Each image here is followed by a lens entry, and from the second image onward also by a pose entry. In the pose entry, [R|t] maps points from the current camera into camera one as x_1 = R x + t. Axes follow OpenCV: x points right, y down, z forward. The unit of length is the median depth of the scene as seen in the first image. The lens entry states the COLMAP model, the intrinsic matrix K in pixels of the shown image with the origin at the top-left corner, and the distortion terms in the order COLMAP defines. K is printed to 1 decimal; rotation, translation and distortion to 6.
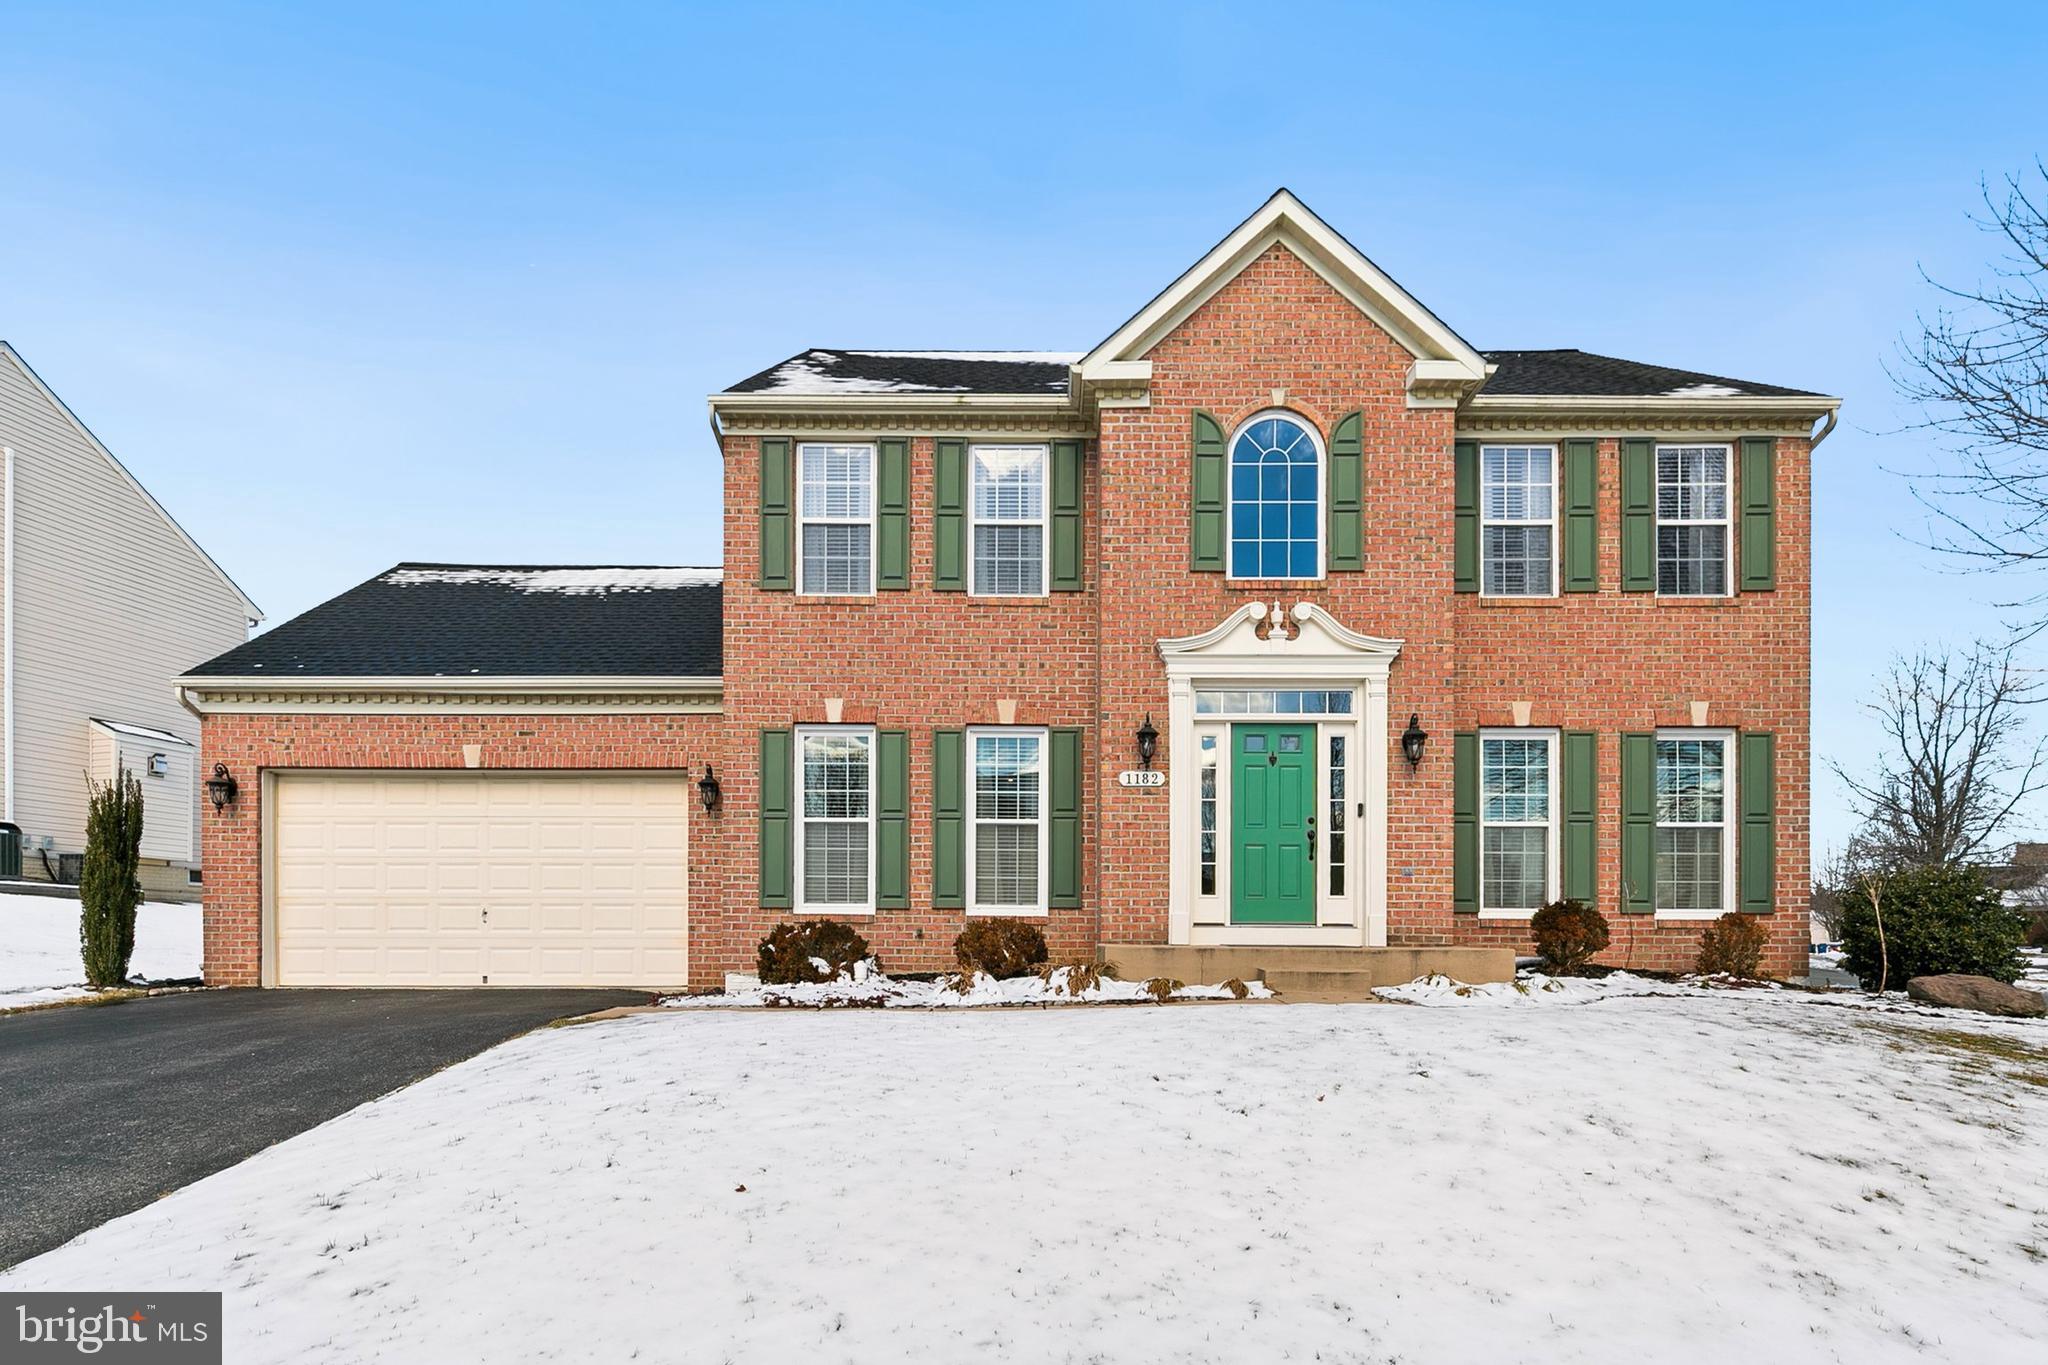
lens RADIAL K [[1255.5, 0, 1024.3], [0, 1255.5, 899.5], [0, 0, 1]] dist [-0.003832, 0.000259]
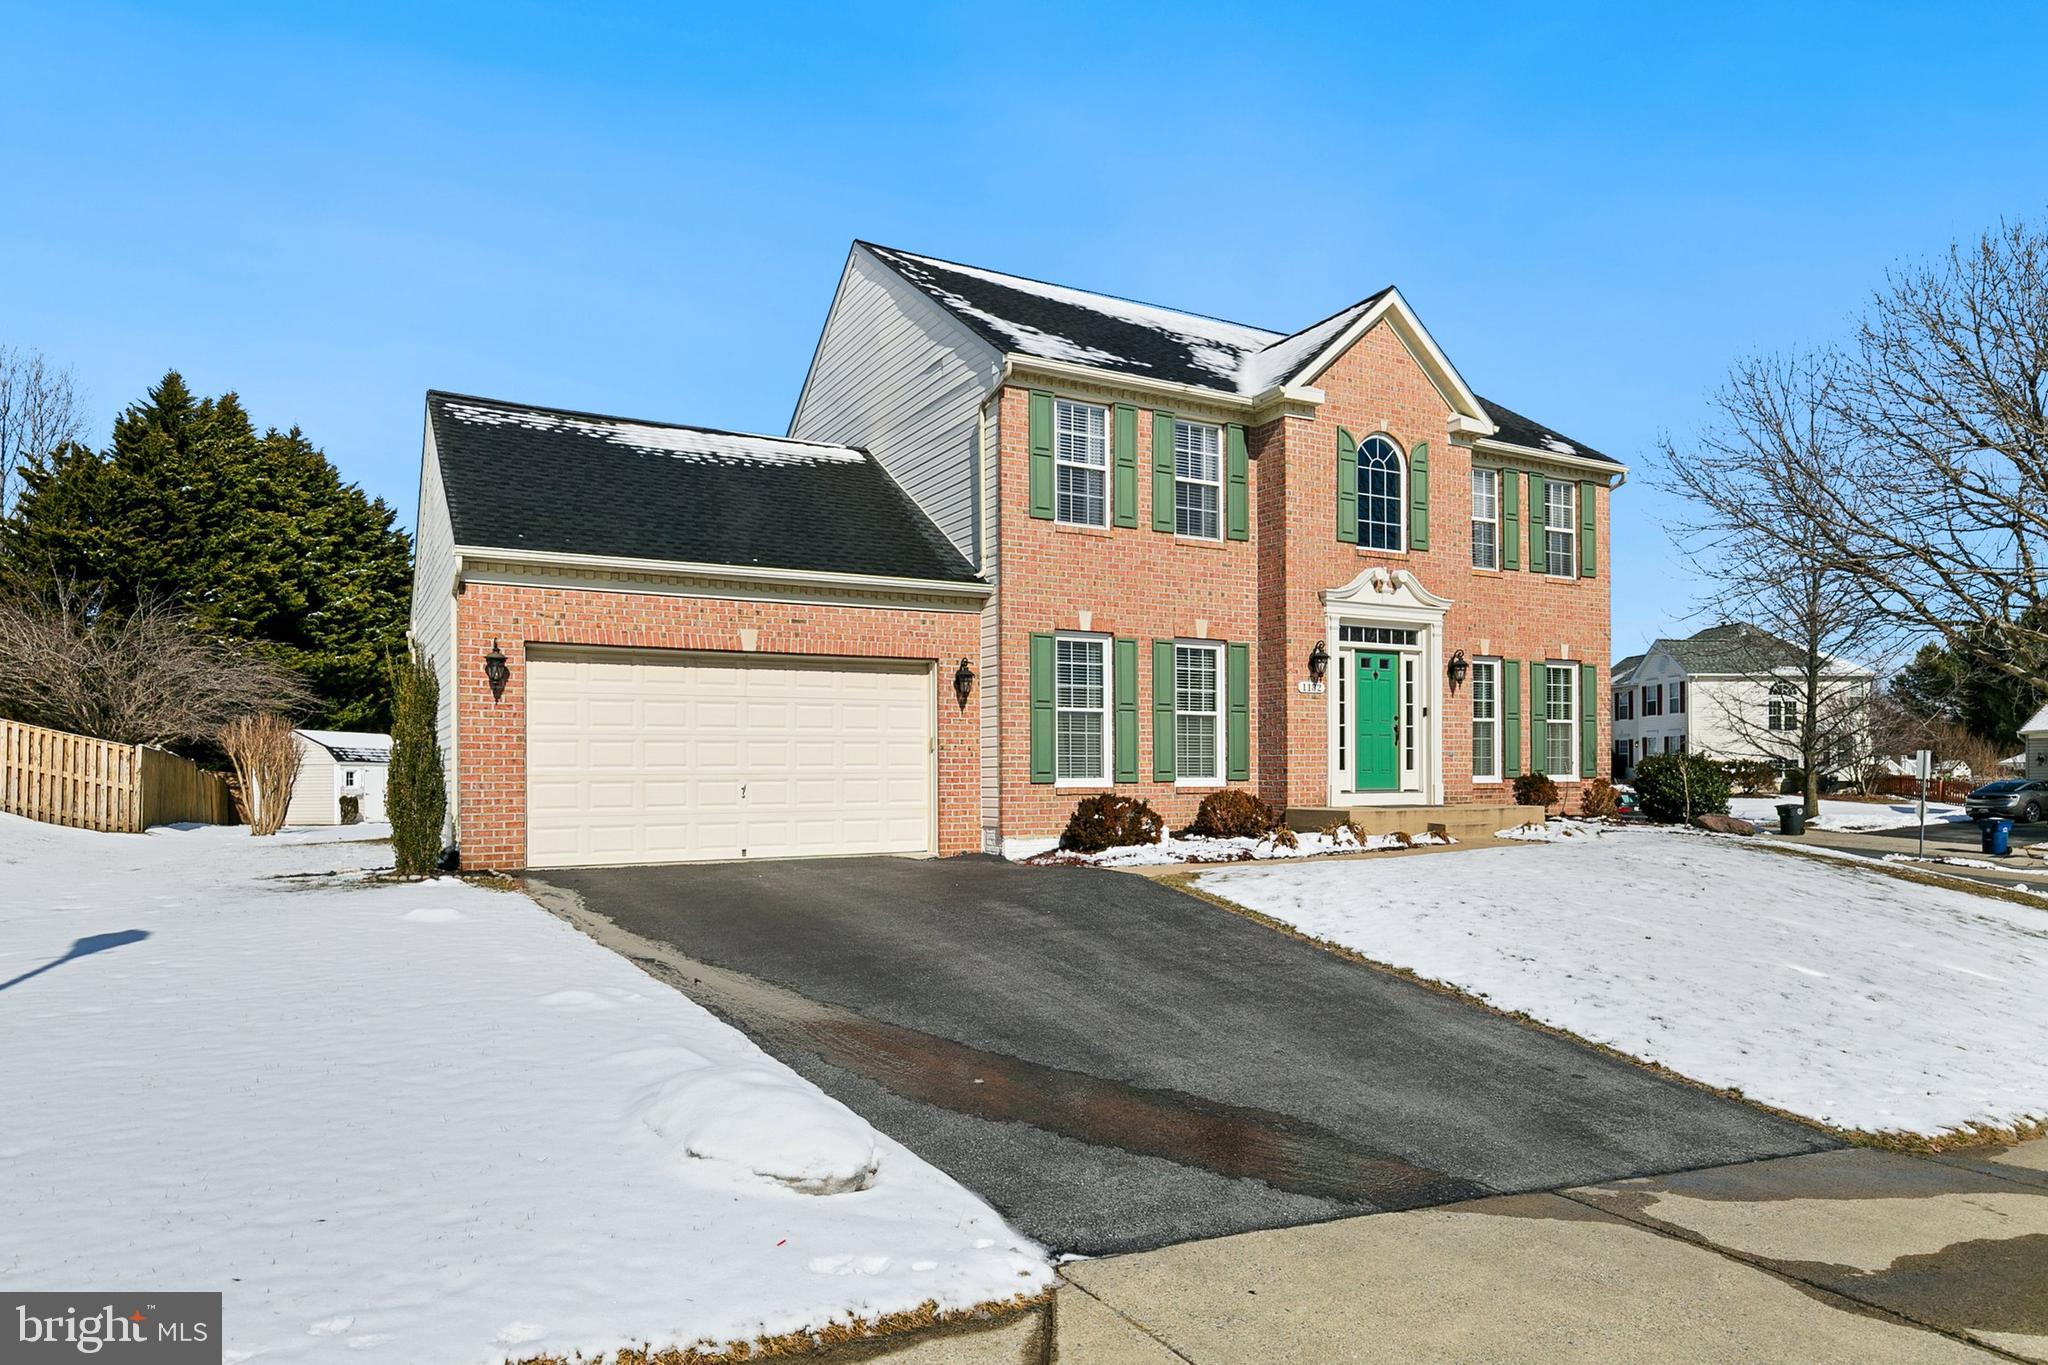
lens RADIAL K [[1204.5, 0, 1024.5], [0, 1204.5, 763.3], [0, 0, 1]] dist [-0.022663, -0.000081]
pose [[0.867648, -0.001690, 0.497177, -0.785569], [0.004961, 0.999974, -0.005258, -0.005321], [-0.497155, 0.007029, 0.867633, 0.009431]]
